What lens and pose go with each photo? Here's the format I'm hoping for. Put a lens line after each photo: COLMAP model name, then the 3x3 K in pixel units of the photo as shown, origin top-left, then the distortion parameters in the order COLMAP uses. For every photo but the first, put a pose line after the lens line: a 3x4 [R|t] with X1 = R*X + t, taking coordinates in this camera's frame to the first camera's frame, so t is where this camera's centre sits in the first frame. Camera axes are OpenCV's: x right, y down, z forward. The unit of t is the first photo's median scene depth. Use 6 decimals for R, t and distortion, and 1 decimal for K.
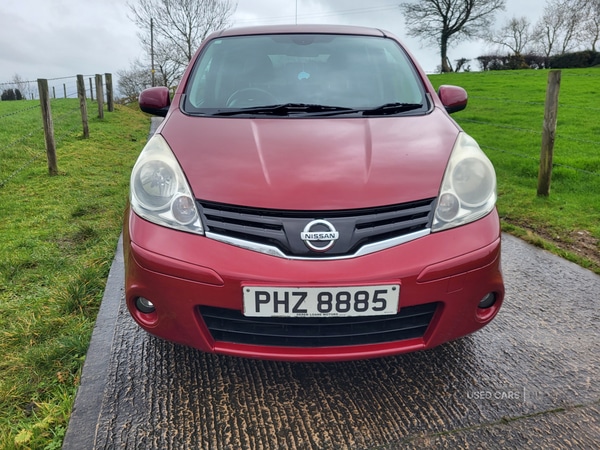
lens RADIAL K [[454.8, 0, 294.1], [0, 454.8, 225.6], [0, 0, 1]] dist [0.045656, -0.035710]
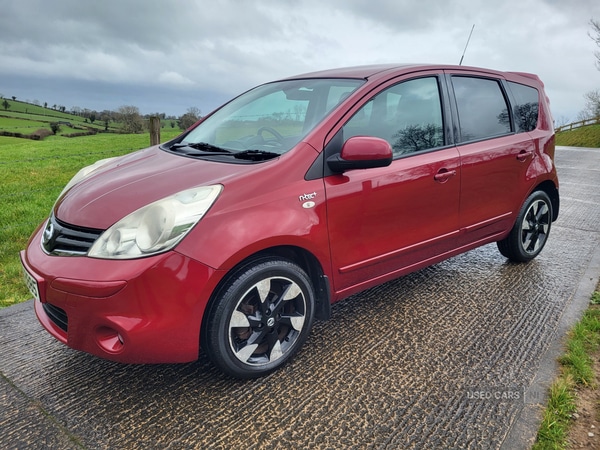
lens RADIAL K [[454.8, 0, 304.9], [0, 454.8, 227.7], [0, 0, 1]] dist [0.045656, -0.035710]
pose [[0.608705, 0.217588, -0.762977, 1.630367], [-0.248048, 0.965643, 0.077492, -0.306739], [0.753625, 0.142085, 0.641764, 0.675203]]
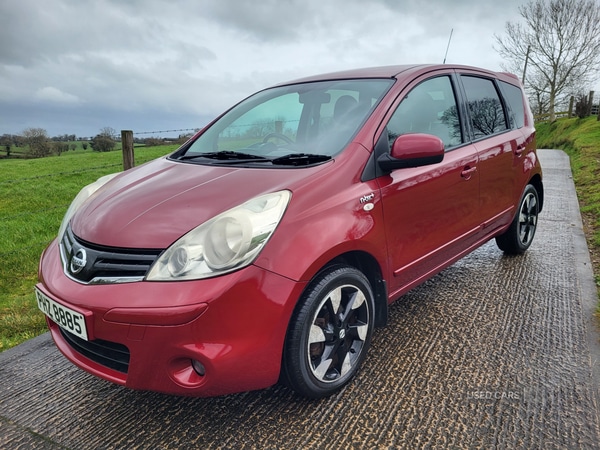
lens RADIAL K [[454.8, 0, 308.0], [0, 454.8, 234.0], [0, 0, 1]] dist [0.045656, -0.035710]
pose [[0.737316, 0.153192, -0.657950, 1.314539], [-0.180560, 0.983205, 0.026581, -0.194424], [0.650971, 0.099201, 0.752592, 0.457827]]
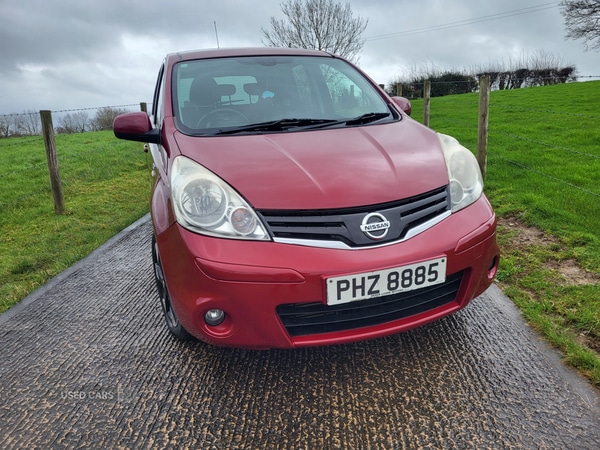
lens RADIAL K [[454.8, 0, 302.3], [0, 454.8, 225.8], [0, 0, 1]] dist [0.045656, -0.035710]
pose [[0.952676, -0.128280, 0.275596, -0.438626], [0.138986, 0.990101, -0.019588, 0.017932], [-0.270354, 0.056965, 0.961074, -0.065736]]
